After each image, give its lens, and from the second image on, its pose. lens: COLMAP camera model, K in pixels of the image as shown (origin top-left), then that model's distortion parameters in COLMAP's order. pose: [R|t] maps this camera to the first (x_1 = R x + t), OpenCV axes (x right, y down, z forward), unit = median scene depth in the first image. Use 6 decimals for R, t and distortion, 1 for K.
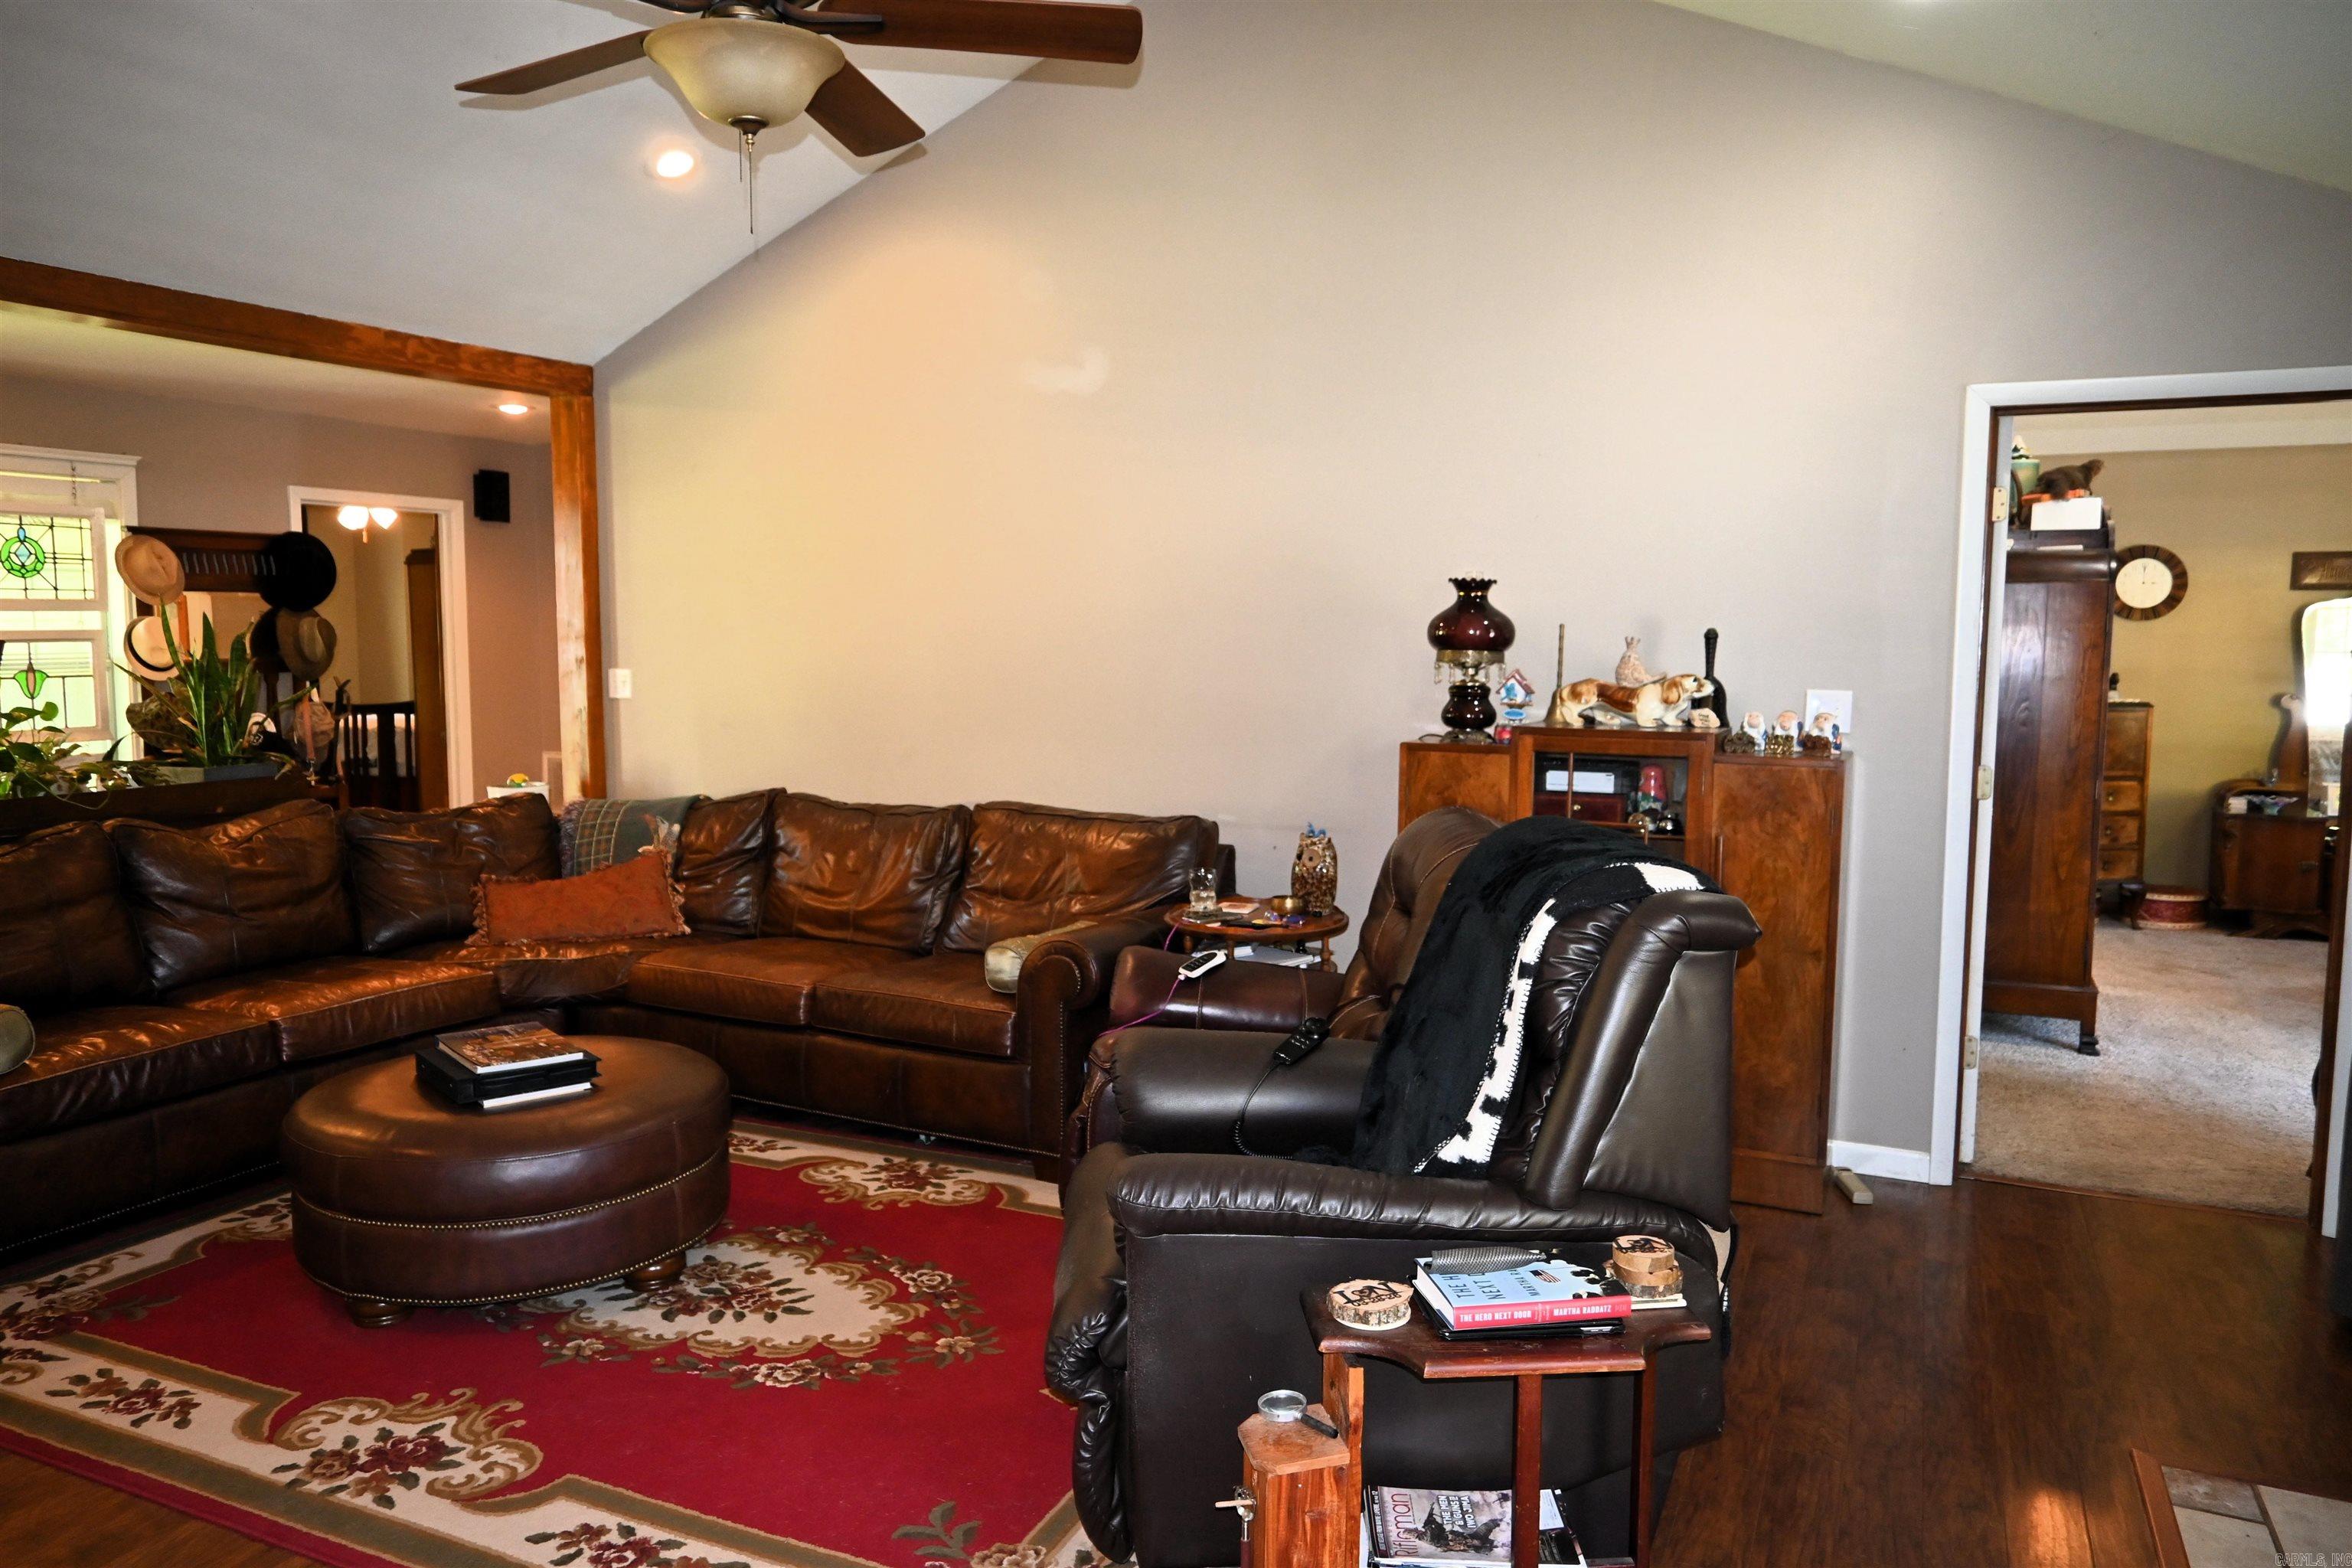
lens RADIAL K [[1608.0, 0, 1181.6], [0, 1608.0, 780.9], [0, 0, 1]] dist [-0.001273, -0.001768]
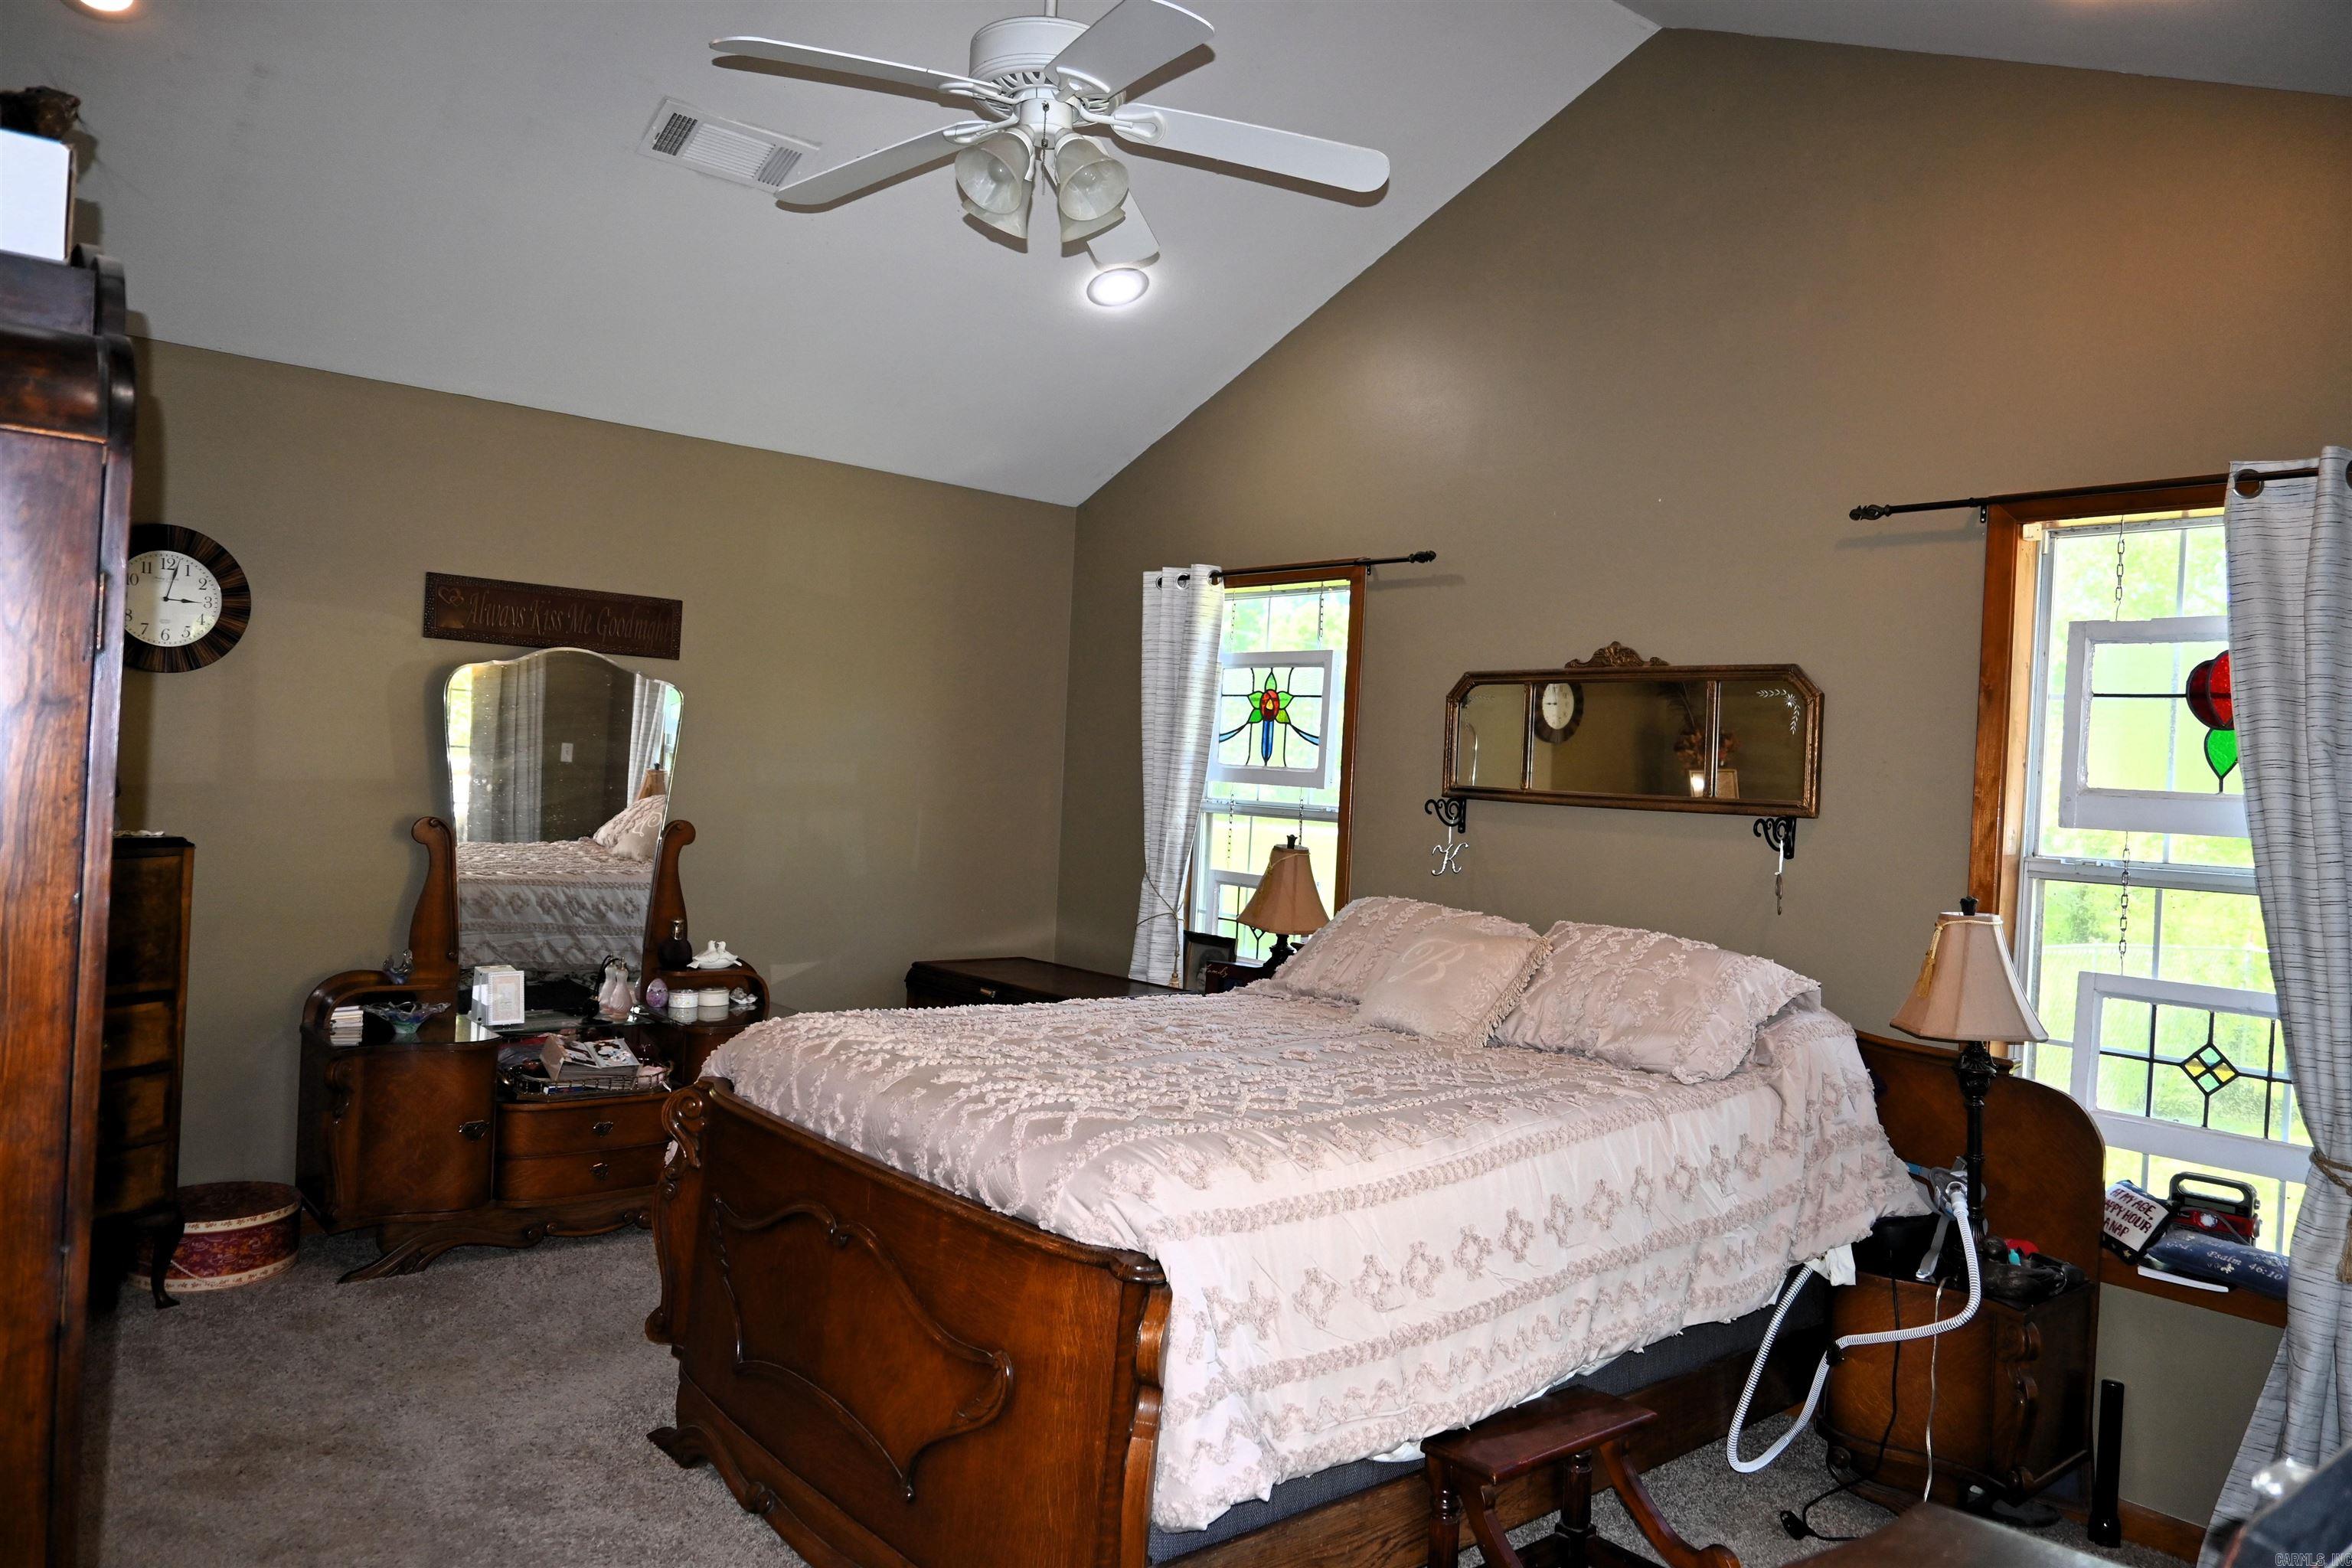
lens RADIAL K [[1603.6, 0, 1176.0], [0, 1603.6, 784.0], [0, 0, 1]] dist [-0.003000, -0.001437]
pose [[0.428546, 0.014491, 0.903404, 0.287401], [0.034270, 0.998891, -0.032280, -0.038706], [-0.902870, 0.044793, 0.427575, 0.512688]]
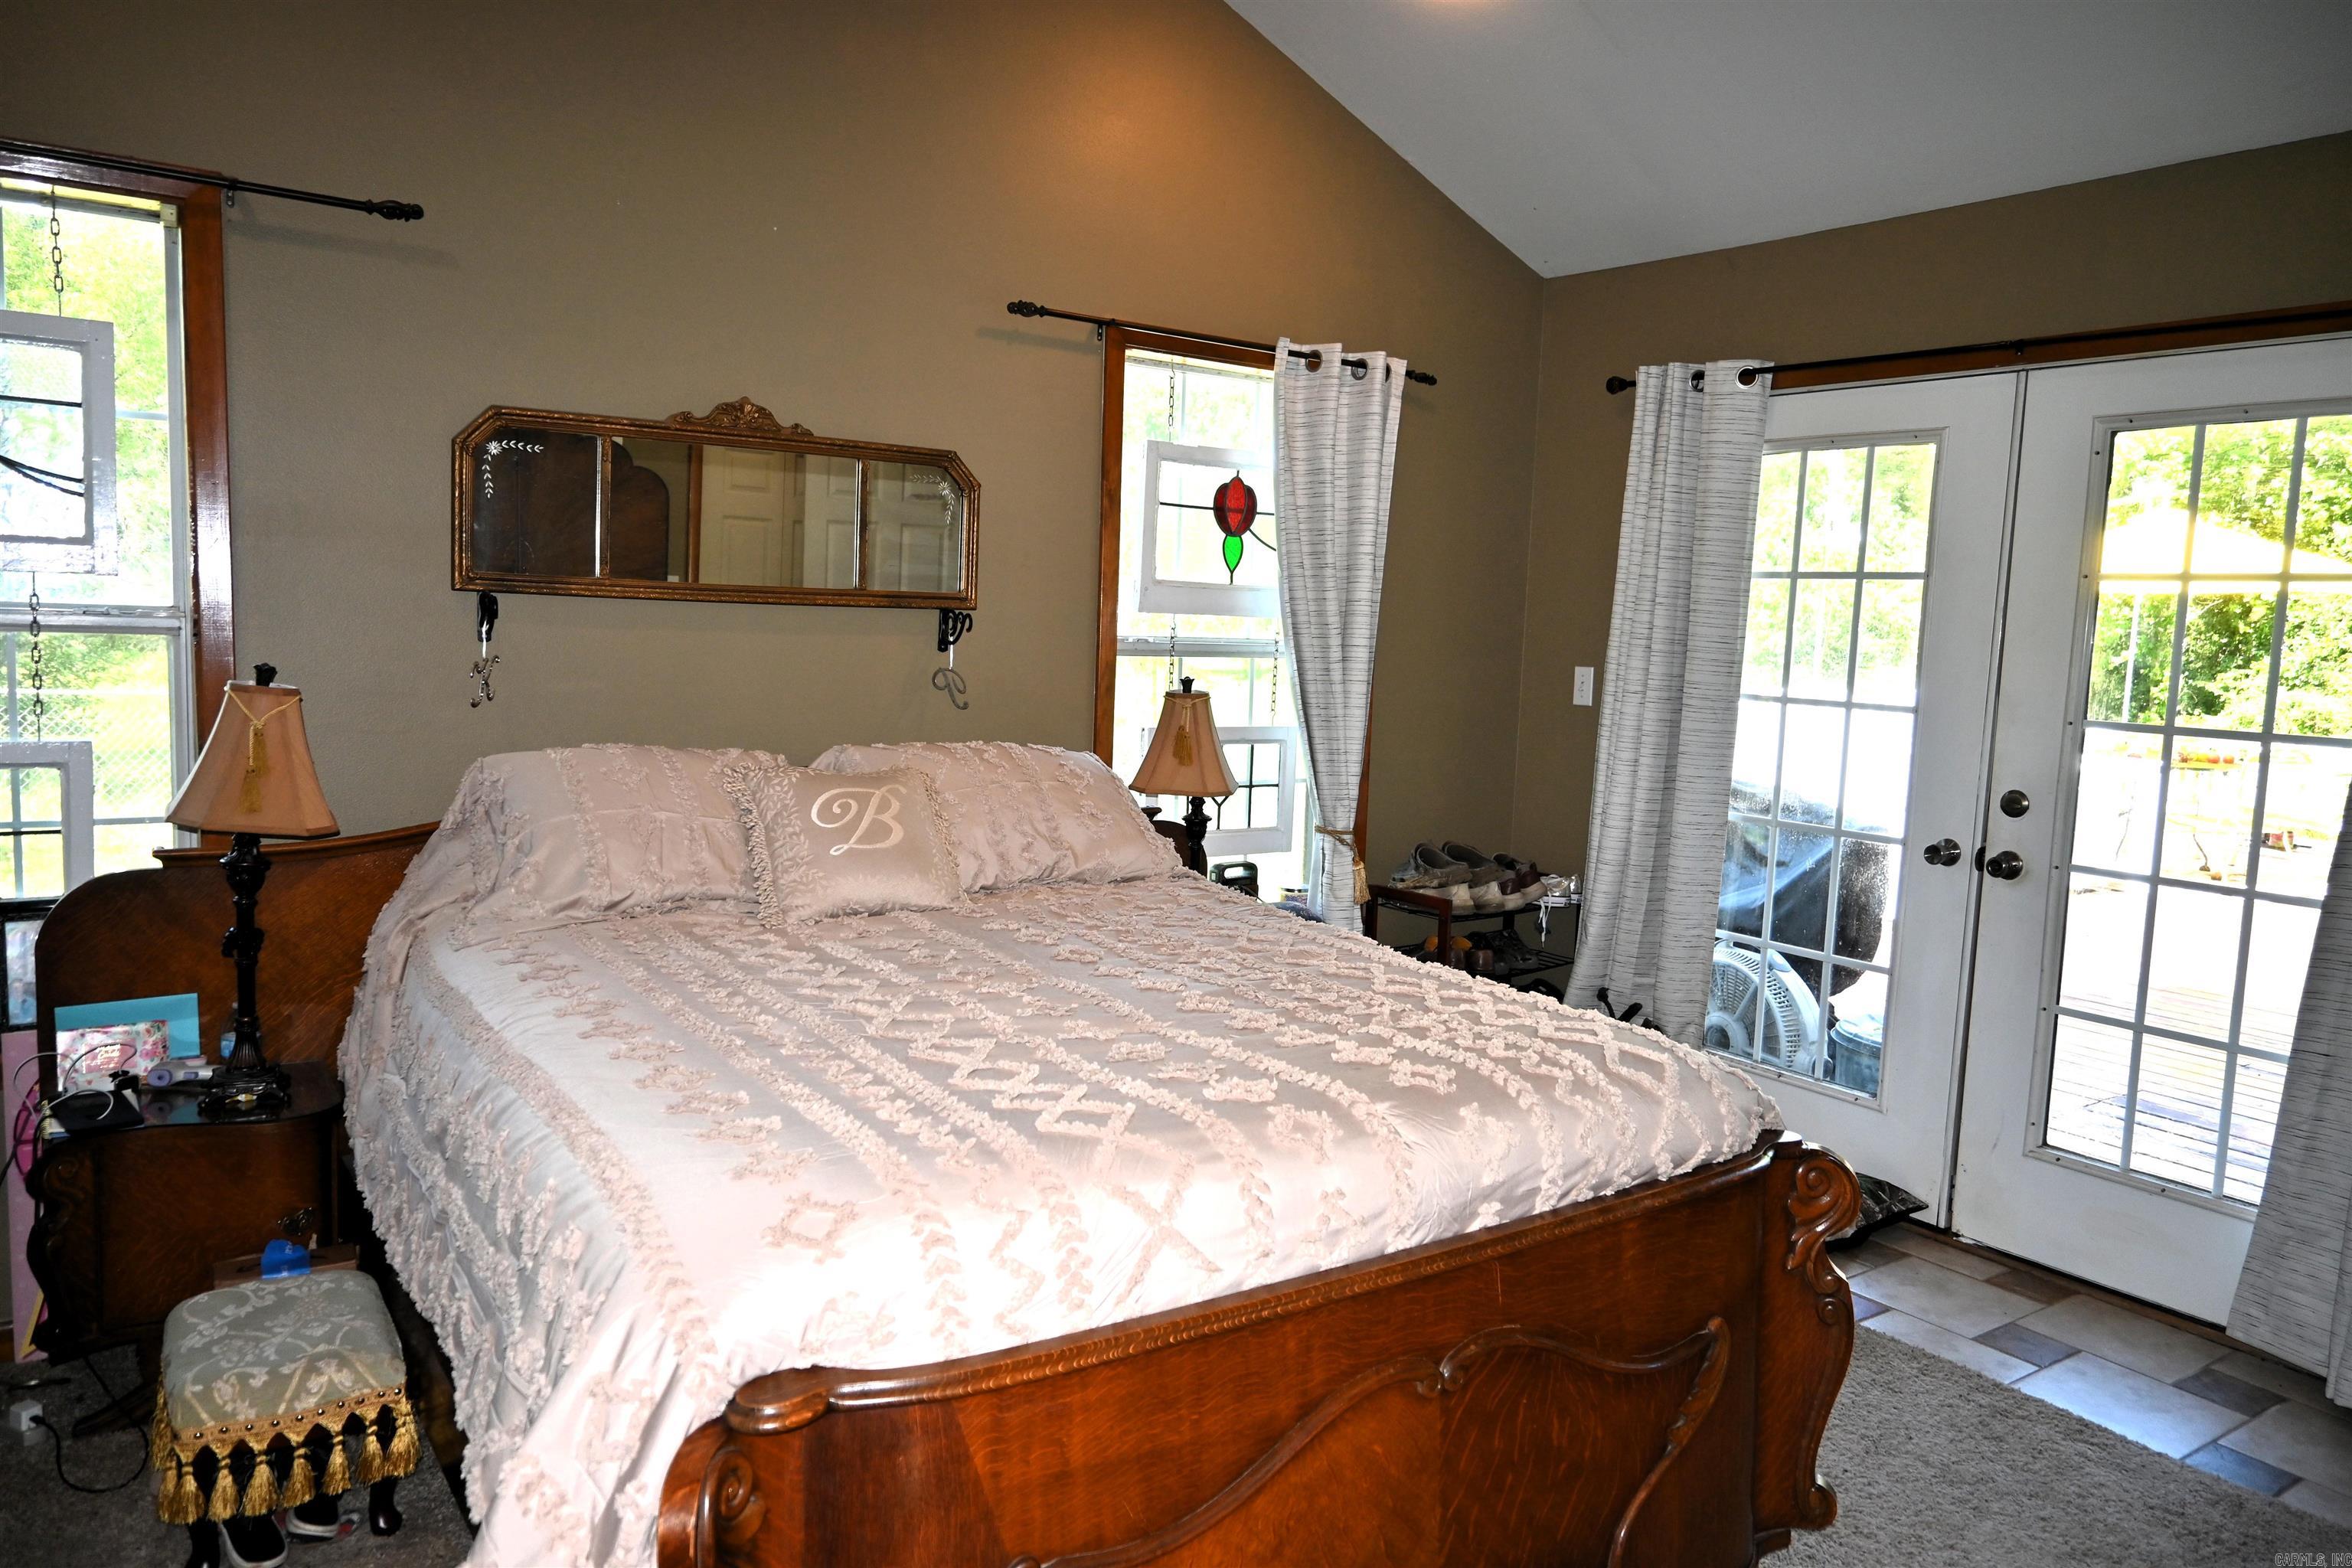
lens RADIAL K [[1603.6, 0, 1176.0], [0, 1603.6, 784.0], [0, 0, 1]] dist [-0.003000, -0.001437]
pose [[-0.865095, -0.090054, 0.493459, 0.714069], [0.005220, 0.982083, 0.188377, -0.112017], [-0.501582, 0.165540, -0.849125, 1.324914]]
